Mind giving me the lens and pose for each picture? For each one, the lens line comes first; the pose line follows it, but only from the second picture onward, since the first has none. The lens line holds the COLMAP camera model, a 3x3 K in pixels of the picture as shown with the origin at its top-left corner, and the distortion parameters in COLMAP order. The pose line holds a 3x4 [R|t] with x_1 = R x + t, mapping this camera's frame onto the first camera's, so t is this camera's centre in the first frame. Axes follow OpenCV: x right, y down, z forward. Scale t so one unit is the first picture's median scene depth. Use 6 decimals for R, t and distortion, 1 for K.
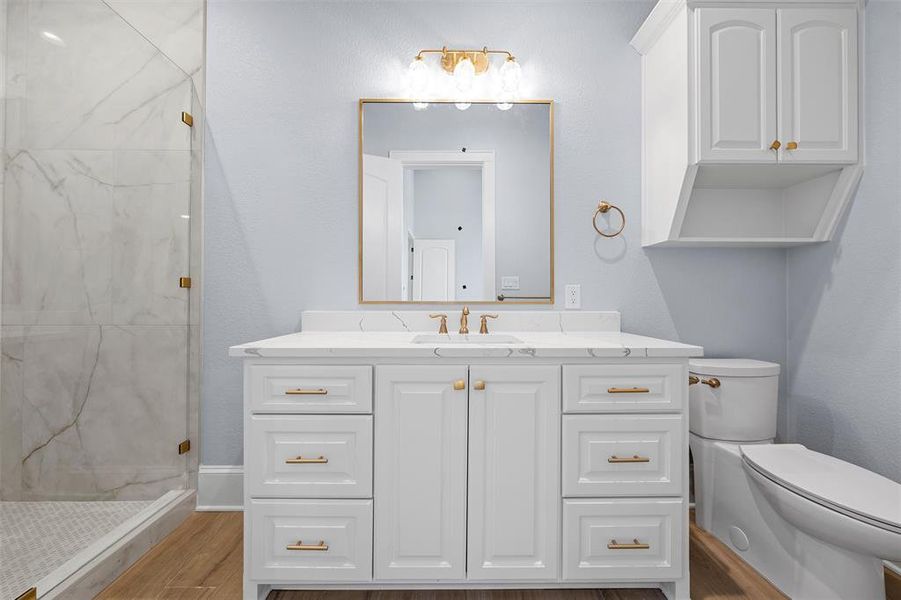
lens RADIAL K [[310.4, 0, 452.7], [0, 310.4, 299.4], [0, 0, 1]] dist [-0.006720, 0.000081]
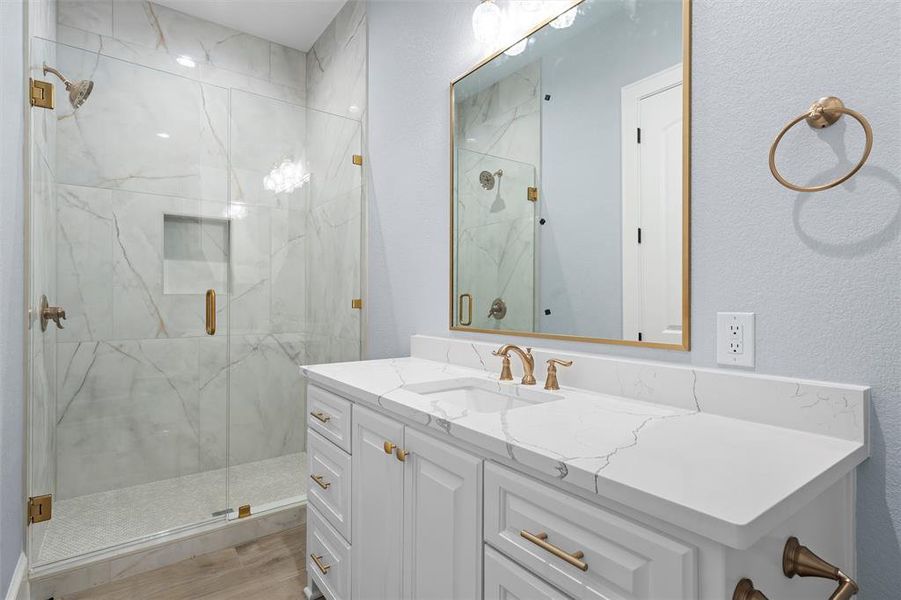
lens RADIAL K [[455.7, 0, 450.1], [0, 455.7, 300.5], [0, 0, 1]] dist [-0.001545, -0.000034]
pose [[0.580828, -0.000981, -0.814026, 0.721466], [0.001342, 0.999999, -0.000247, -0.066978], [0.814025, -0.000949, 0.580829, 0.306553]]
